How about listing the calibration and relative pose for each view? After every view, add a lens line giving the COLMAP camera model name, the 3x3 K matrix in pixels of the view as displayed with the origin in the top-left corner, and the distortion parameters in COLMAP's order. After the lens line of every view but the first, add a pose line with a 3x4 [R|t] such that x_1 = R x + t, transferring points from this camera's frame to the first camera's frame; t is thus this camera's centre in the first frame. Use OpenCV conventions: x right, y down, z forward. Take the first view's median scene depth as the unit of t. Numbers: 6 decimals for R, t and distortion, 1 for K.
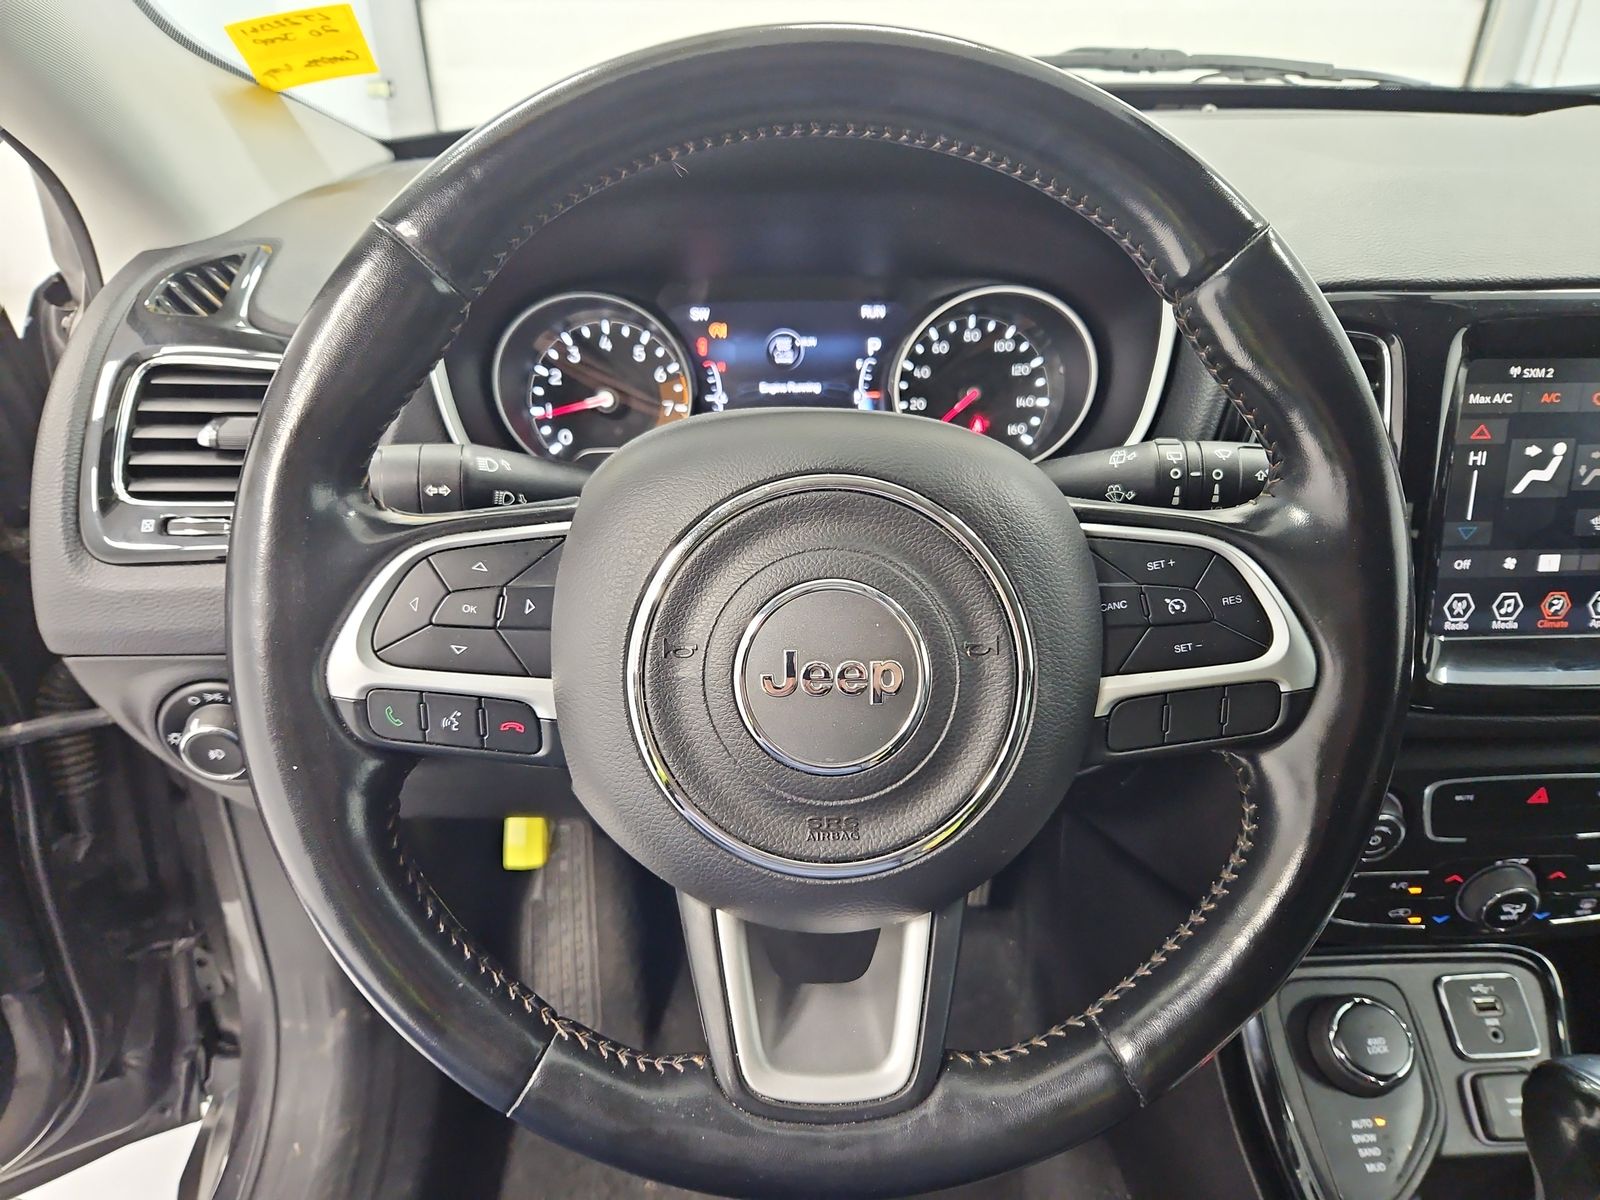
lens RADIAL K [[1085.9, 0, 789.8], [0, 1085.9, 605.5], [0, 0, 1]] dist [0.033732, -0.037281]
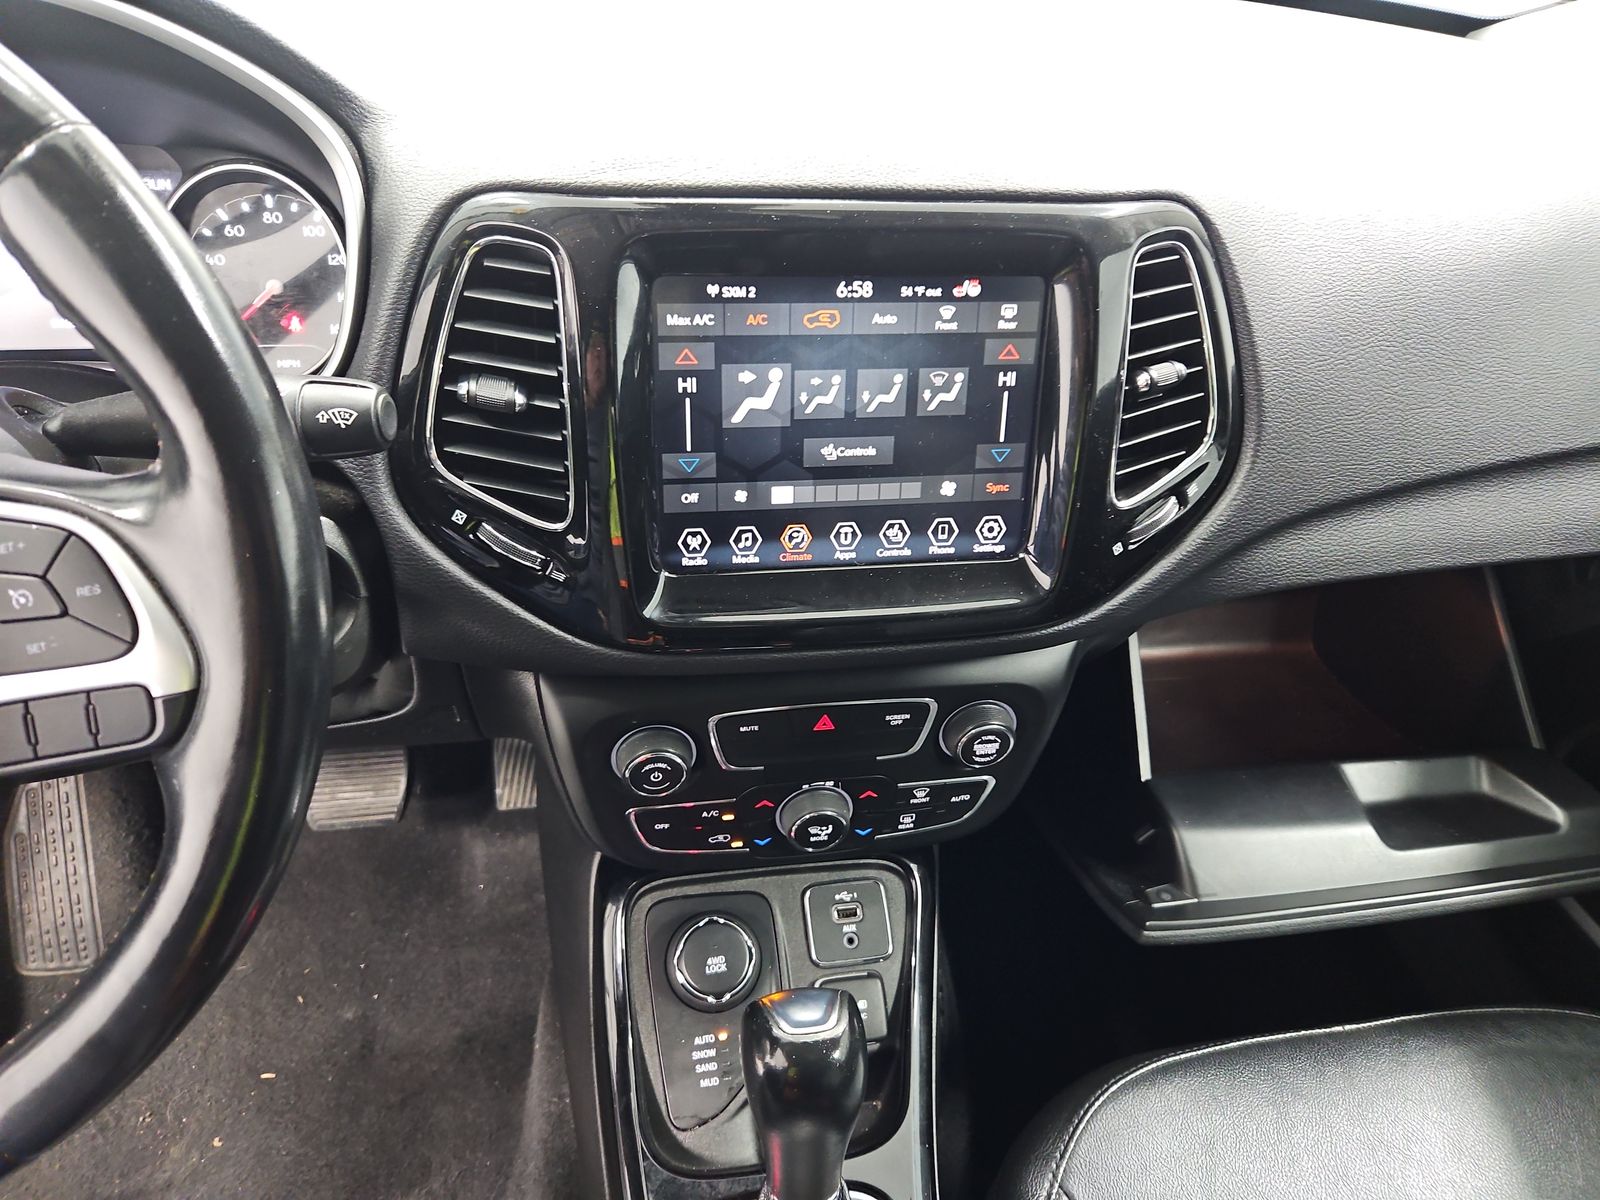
lens RADIAL K [[1085.9, 0, 785.8], [0, 1085.9, 595.4], [0, 0, 1]] dist [0.033732, -0.037281]
pose [[0.987175, -0.027825, 0.157200, 0.431523], [0.008401, 0.992384, 0.122898, -0.053902], [-0.159422, -0.120001, 0.979890, 0.048232]]
